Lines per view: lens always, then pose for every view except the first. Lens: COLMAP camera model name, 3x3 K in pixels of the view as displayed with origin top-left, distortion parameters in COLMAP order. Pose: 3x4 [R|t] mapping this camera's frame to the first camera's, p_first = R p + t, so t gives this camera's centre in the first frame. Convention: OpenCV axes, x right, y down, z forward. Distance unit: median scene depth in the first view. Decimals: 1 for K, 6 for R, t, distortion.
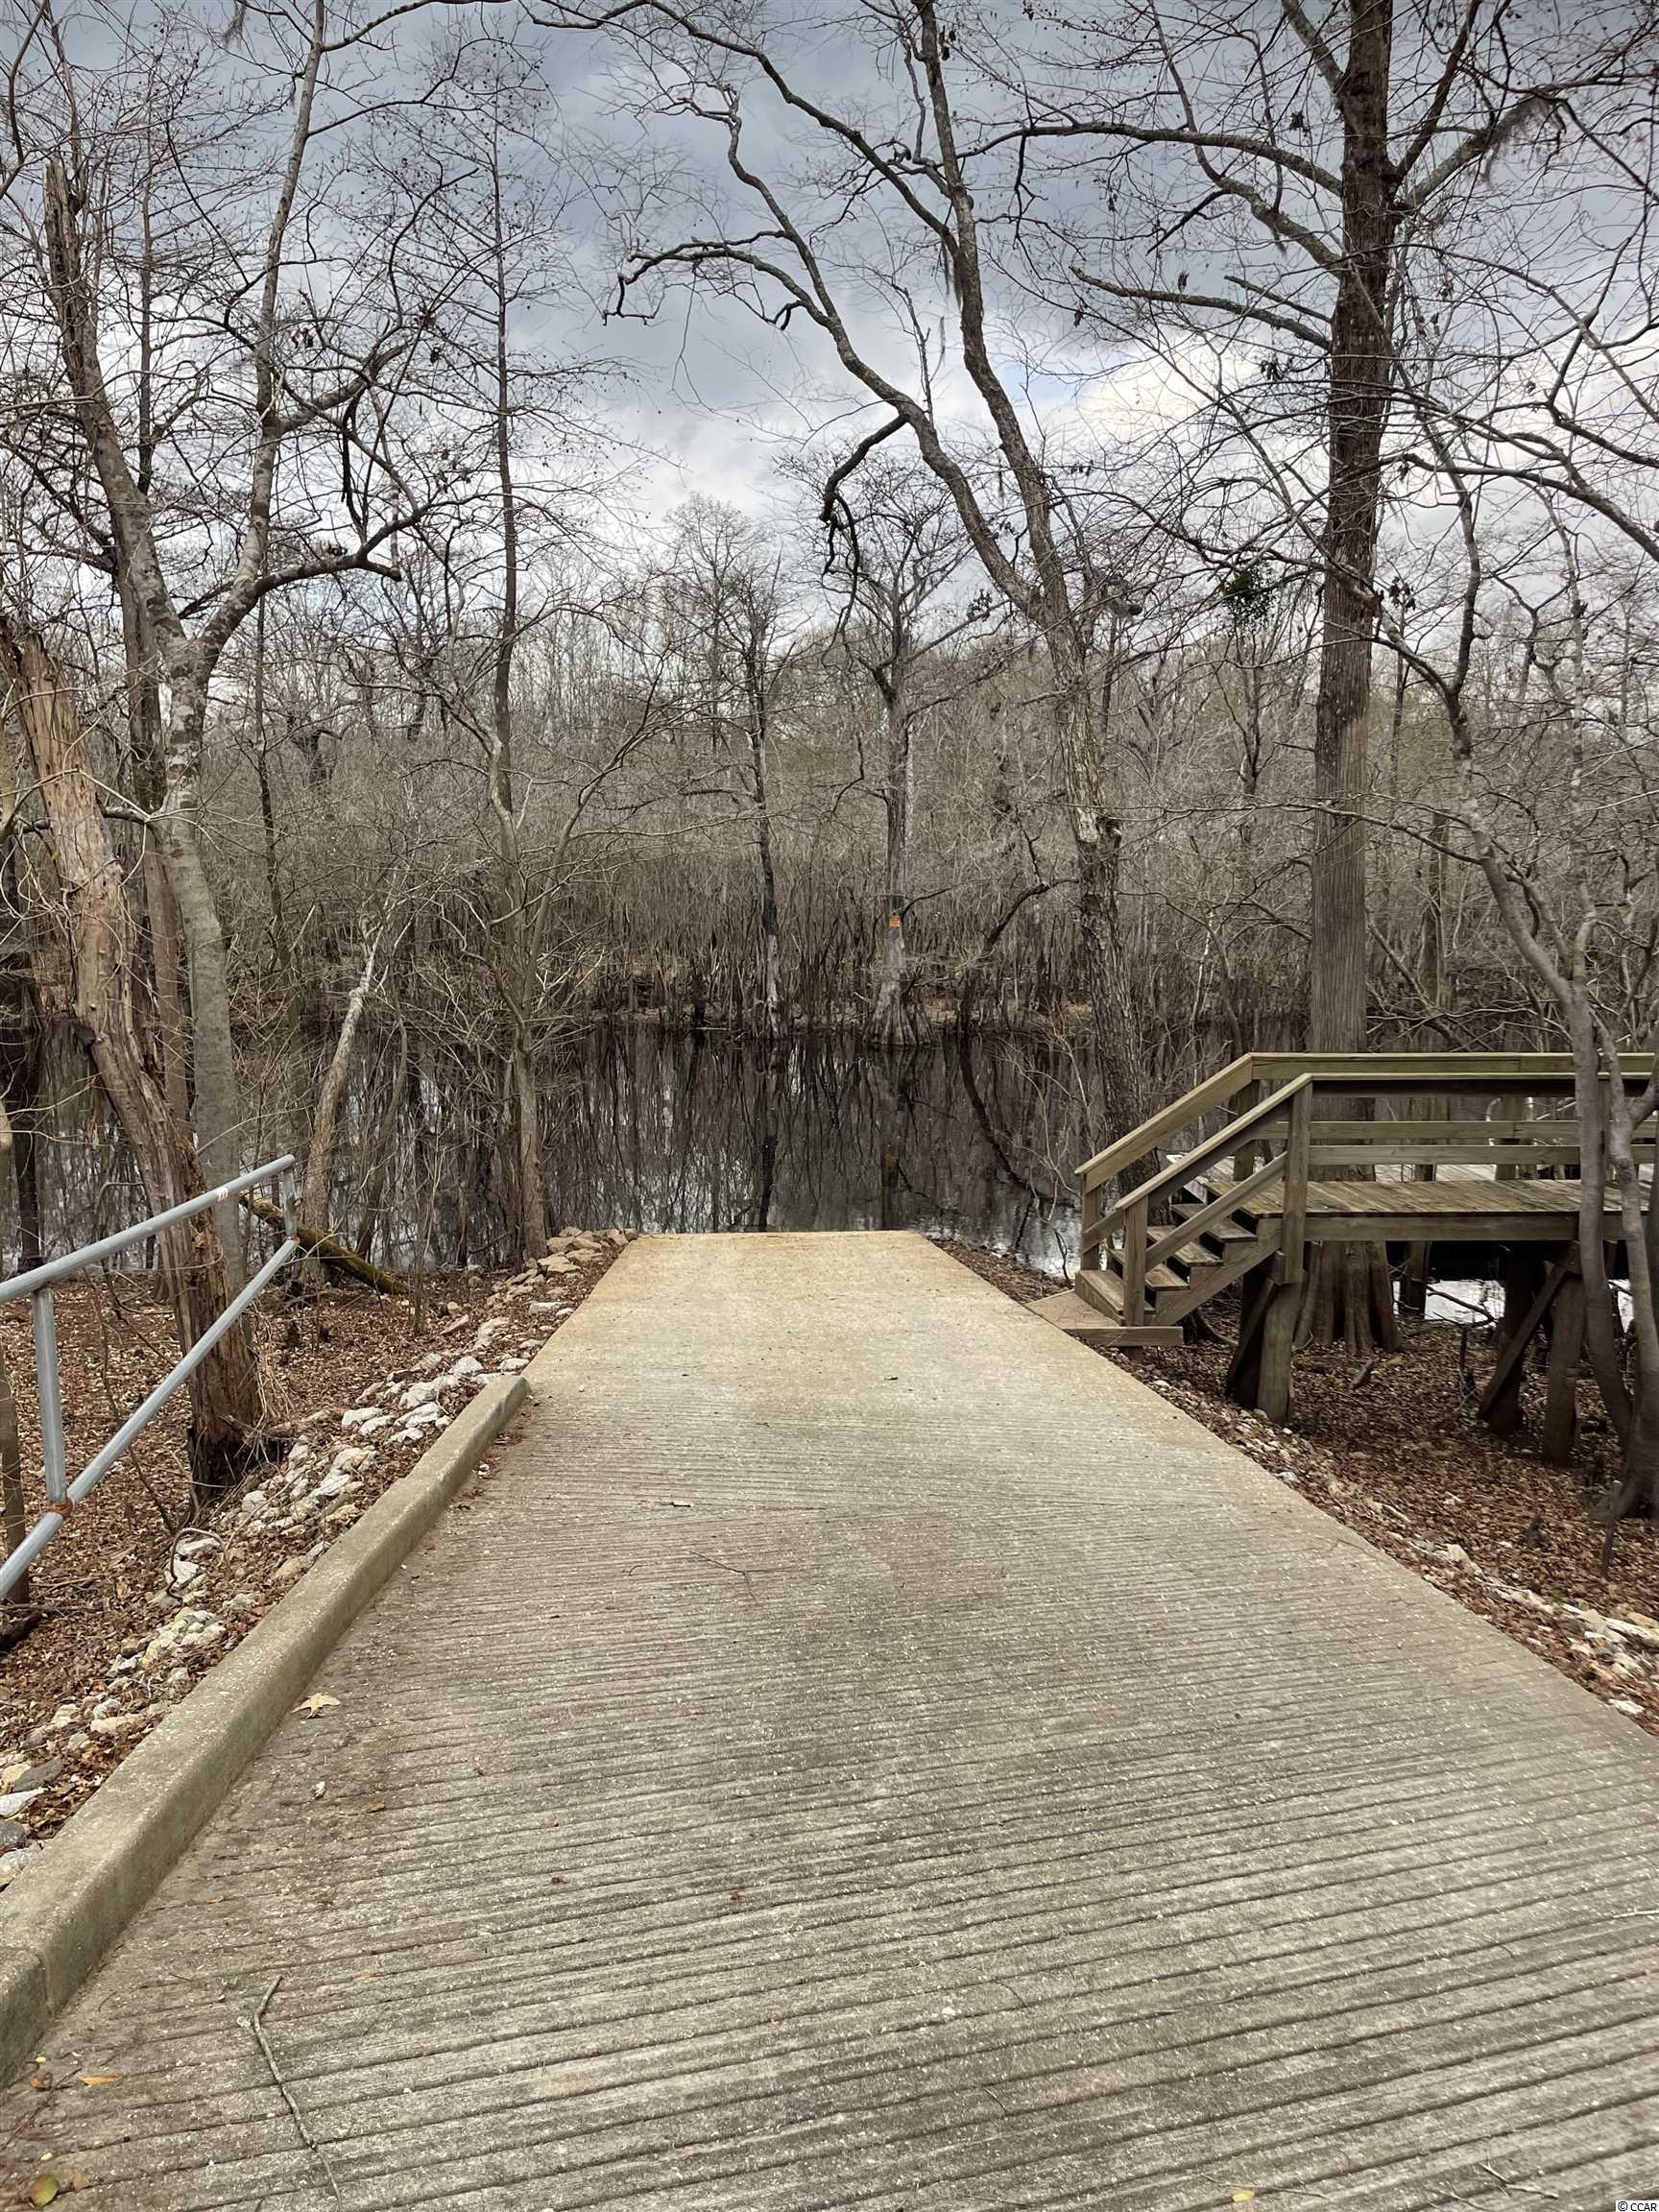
lens RADIAL K [[1689.1, 0, 817.4], [0, 1689.1, 1113.2], [0, 0, 1]] dist [0.084837, -0.088273]
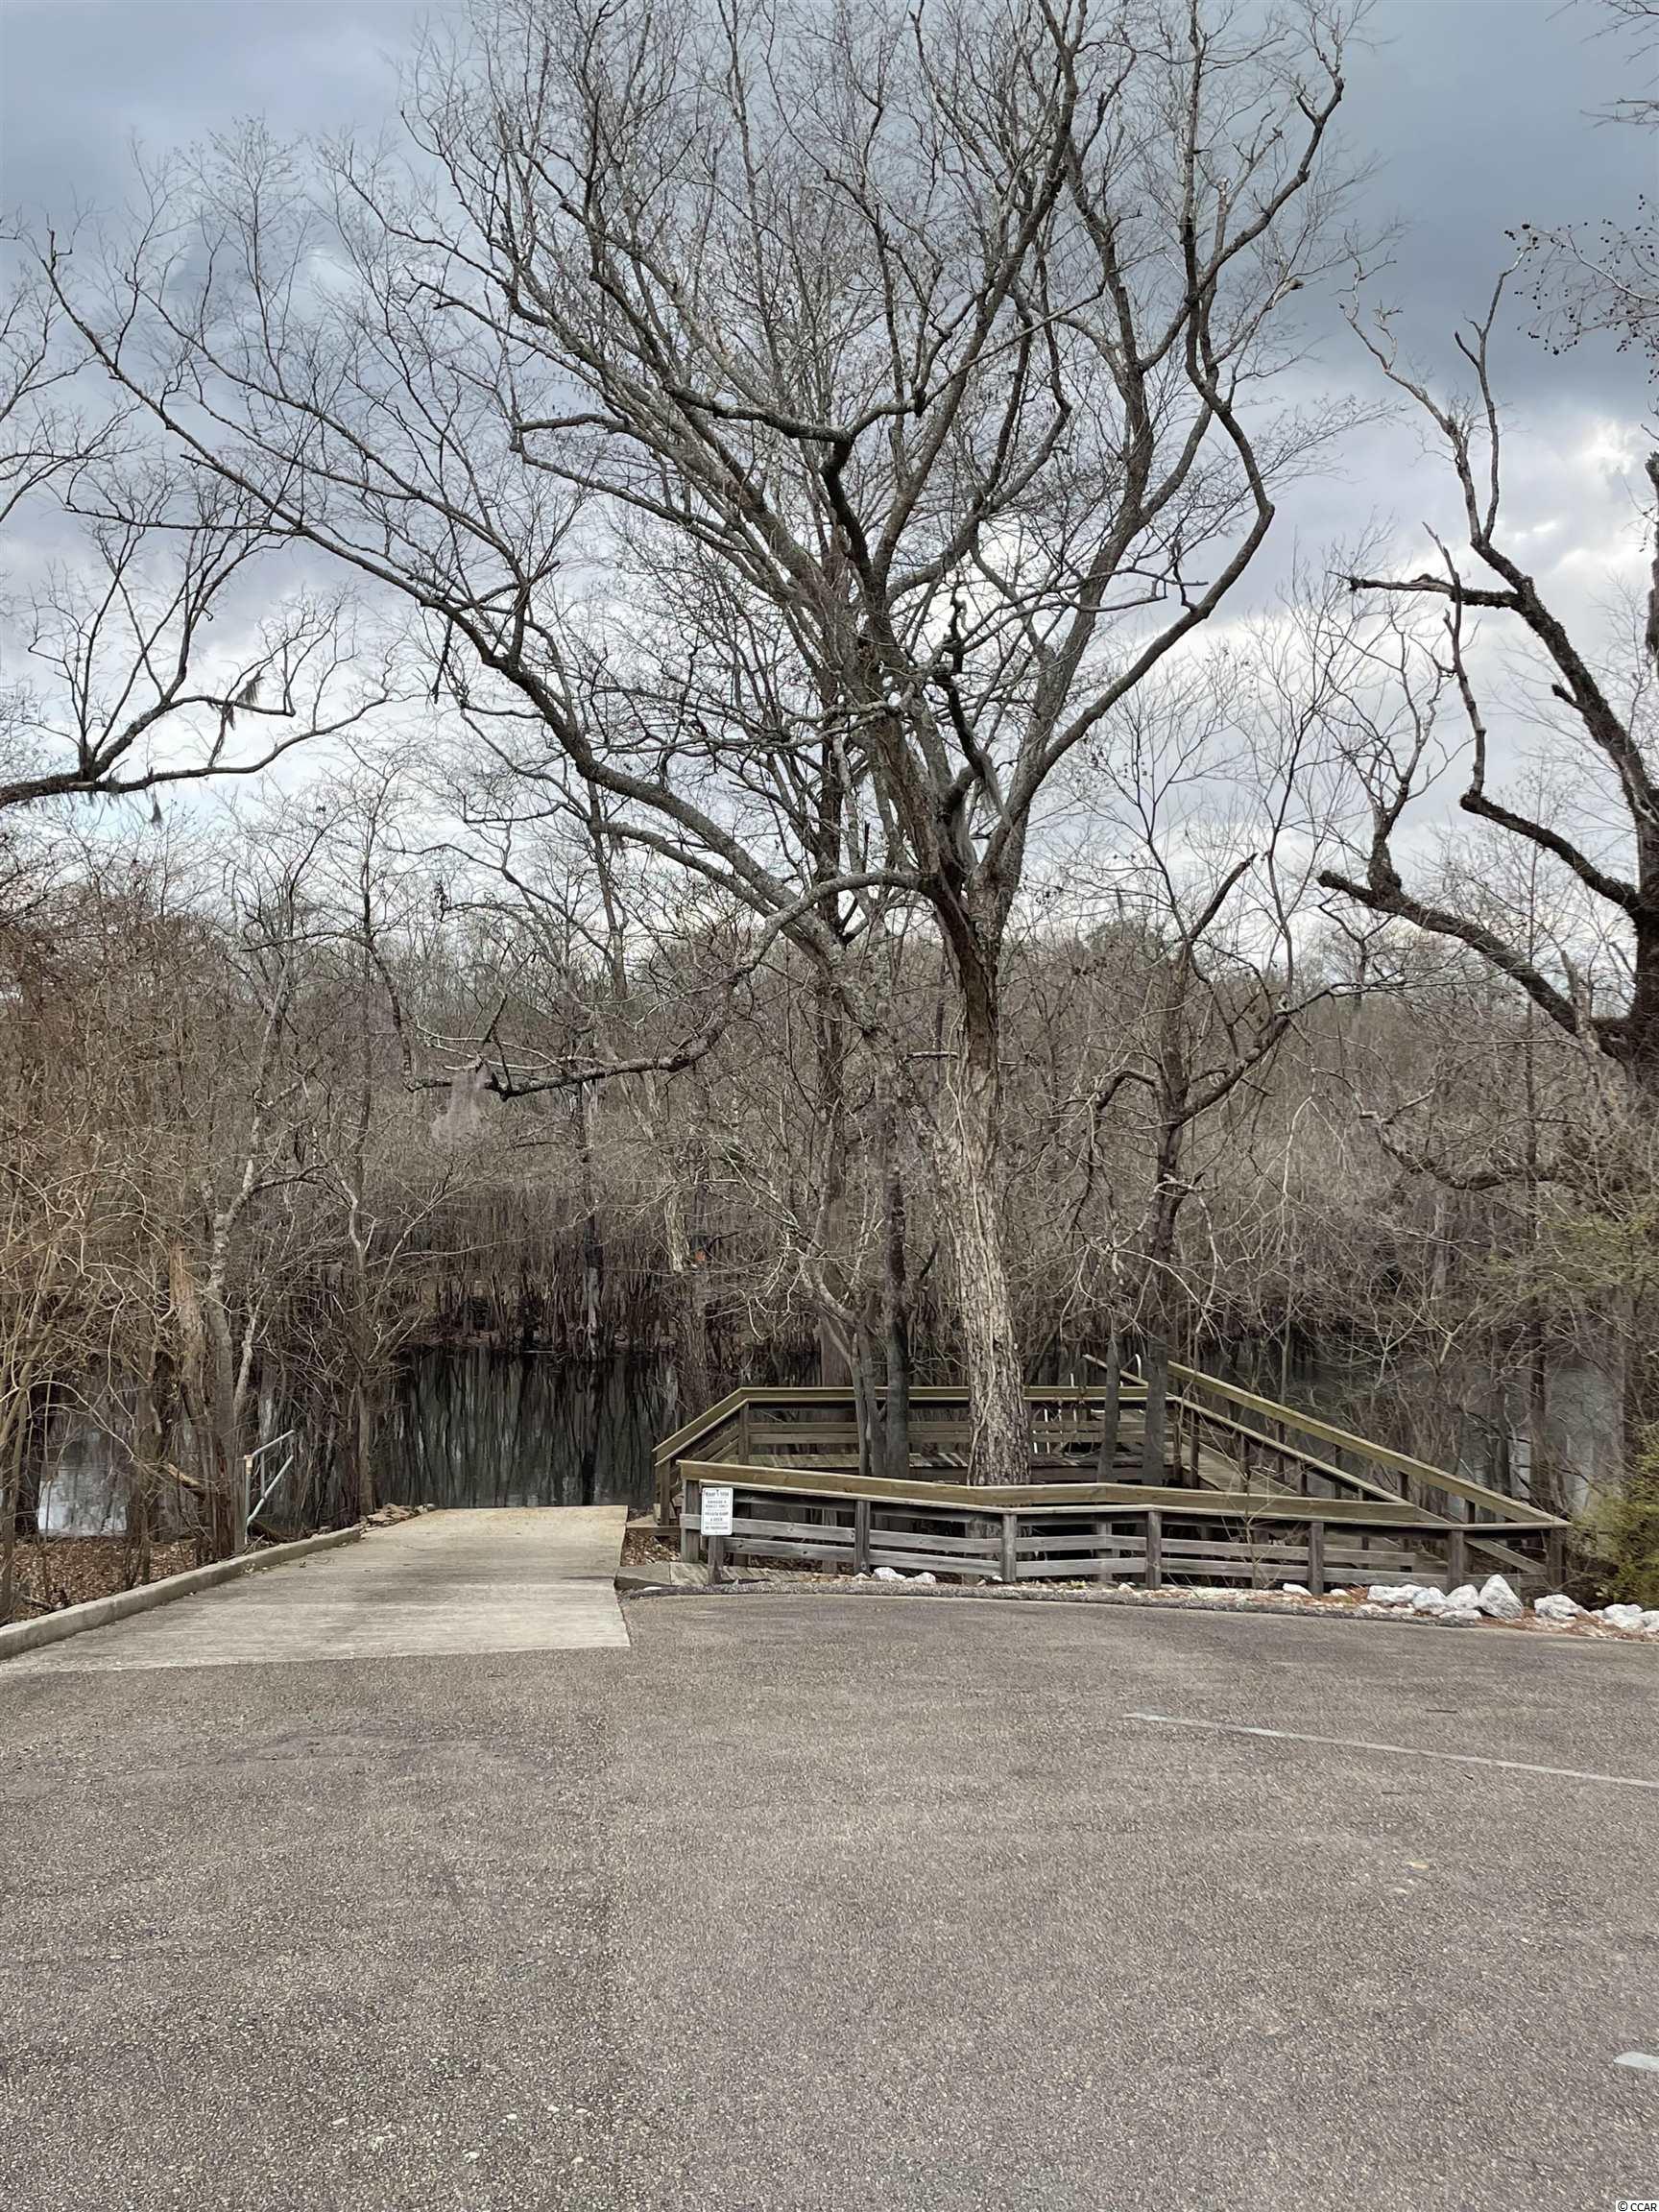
lens RADIAL K [[2175.4, 0, 860.6], [0, 2175.4, 1007.1], [0, 0, 1]] dist [0.002063, -0.000264]
pose [[0.998662, 0.002849, 0.051636, 0.254956], [0.007262, 0.980862, -0.194568, 0.021537], [-0.051202, 0.194682, 0.979529, -1.494273]]
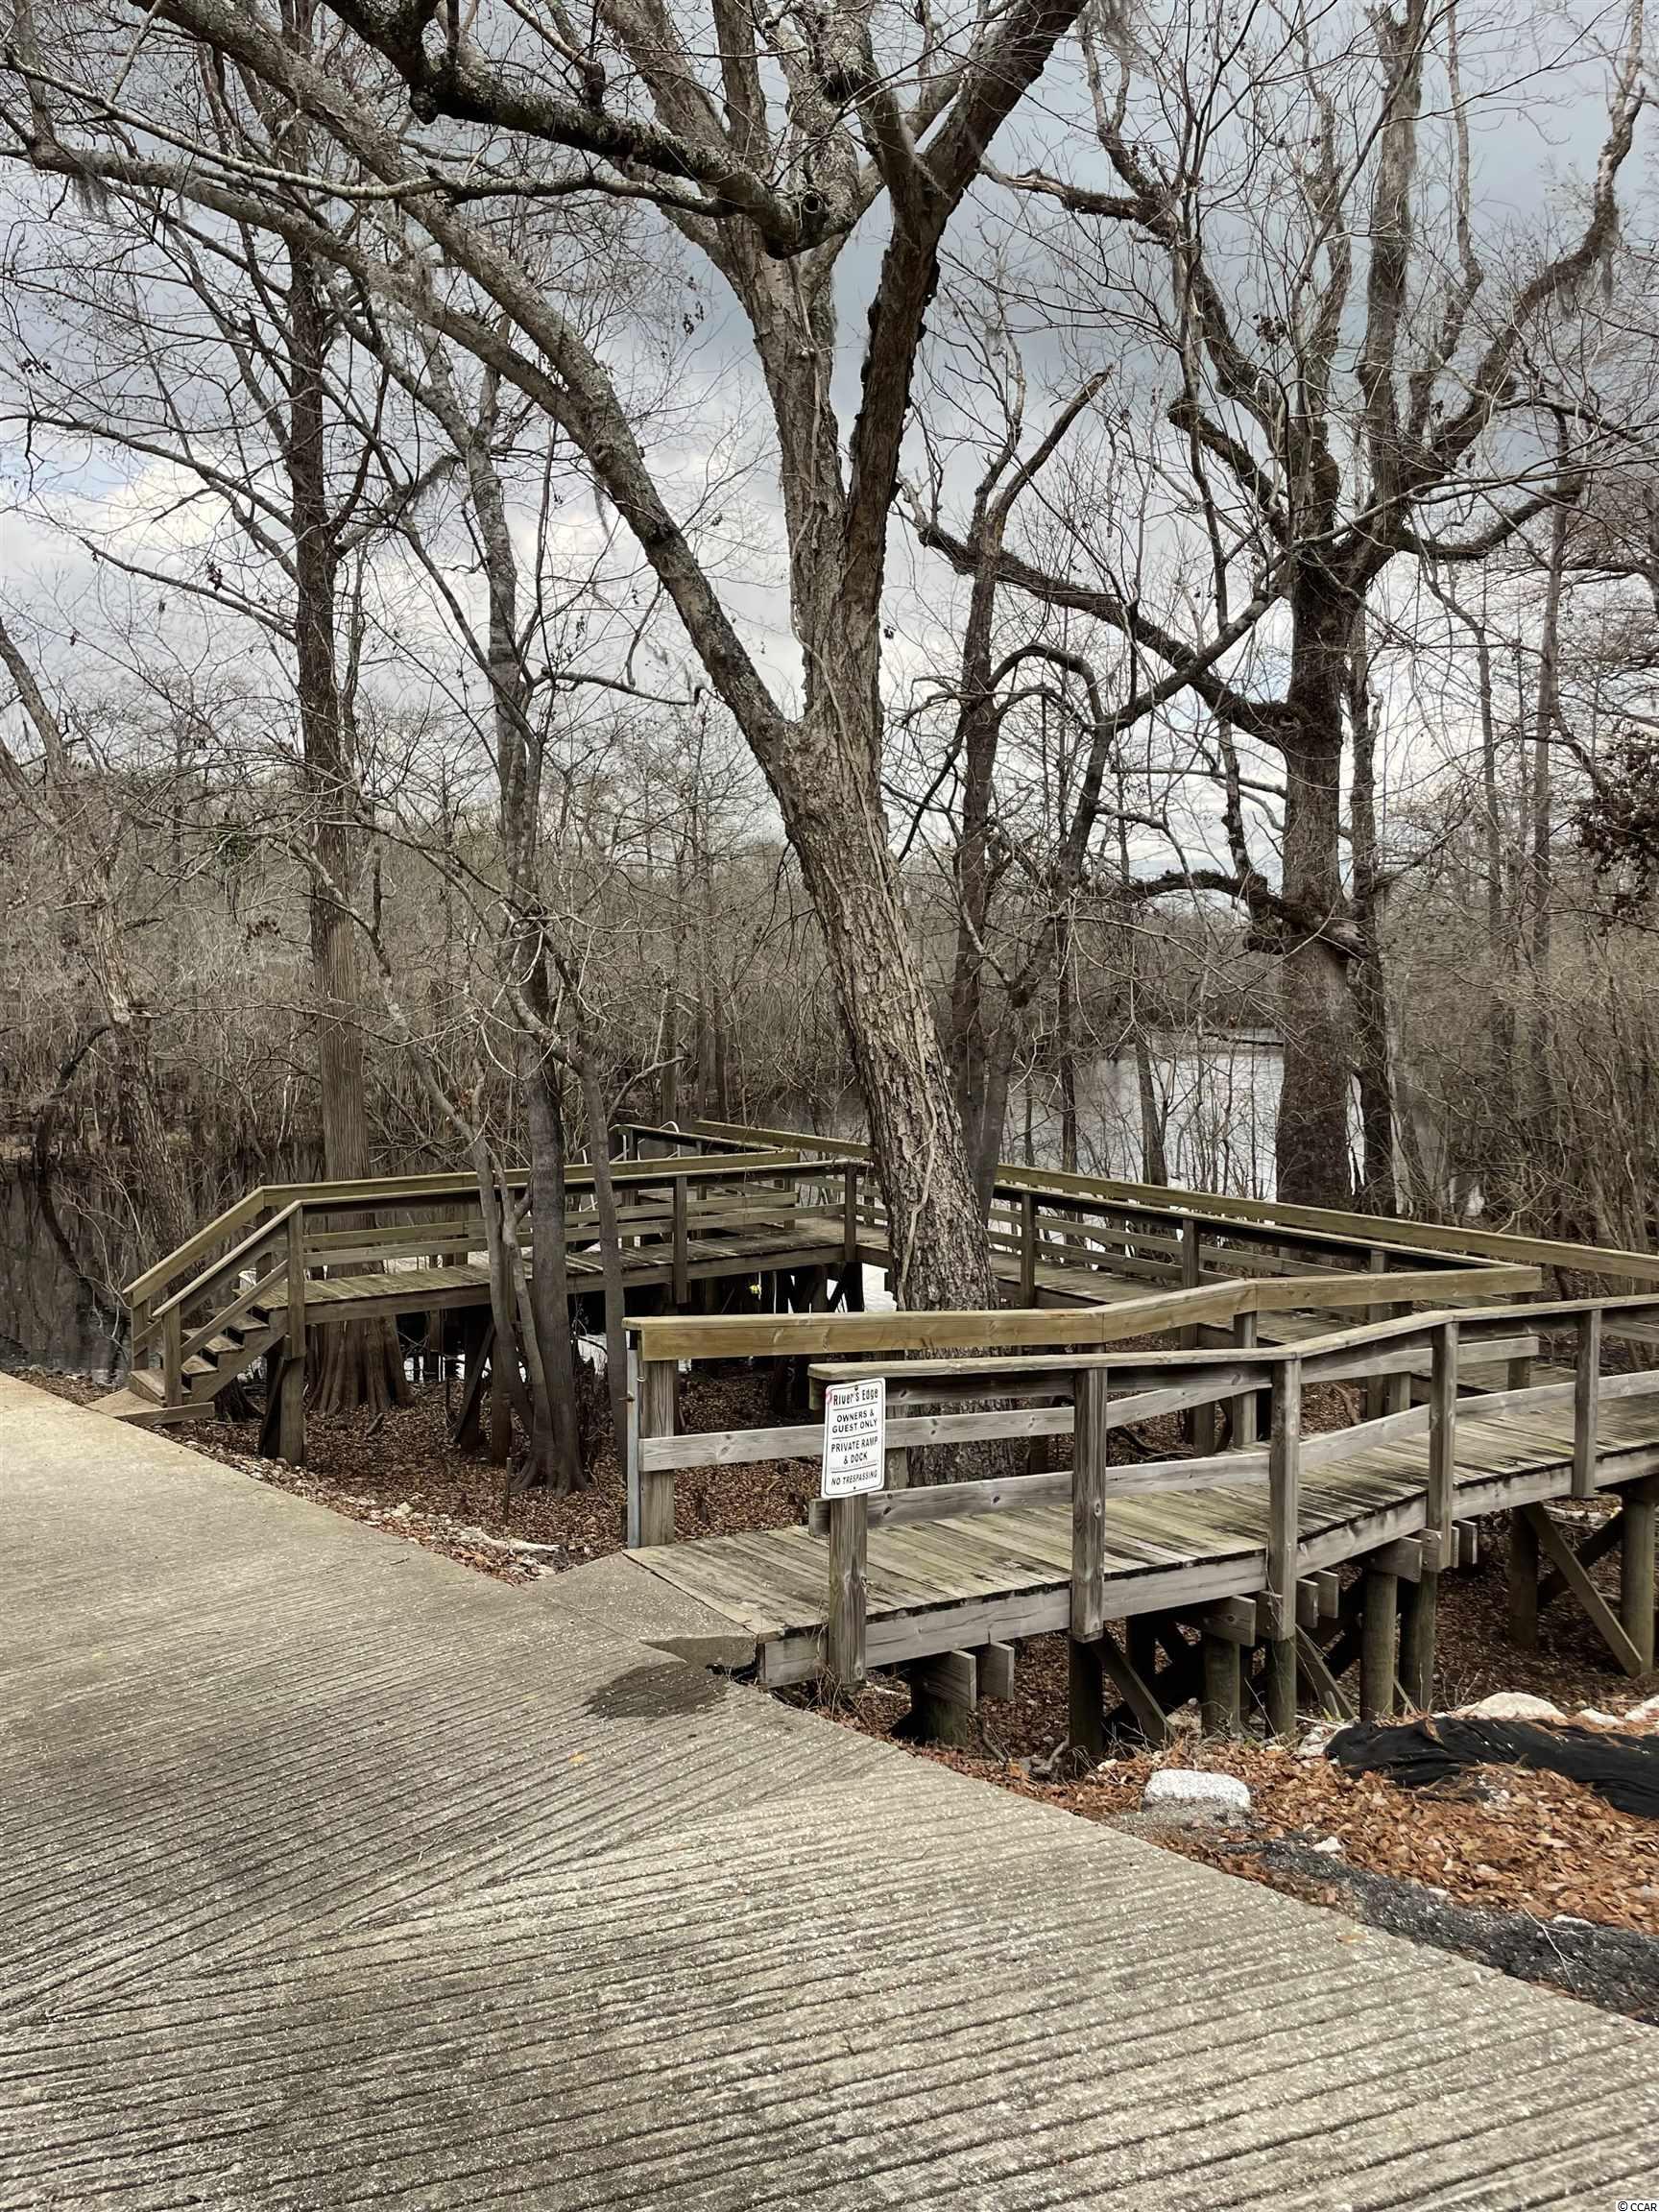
lens RADIAL K [[1689.1, 0, 817.4], [0, 1689.1, 1113.2], [0, 0, 1]] dist [0.084837, -0.088273]
pose [[0.873043, -0.046906, 0.485383, -0.005108], [0.078260, 0.995939, -0.044518, 0.000288], [-0.481323, 0.076852, 0.873168, -0.343488]]
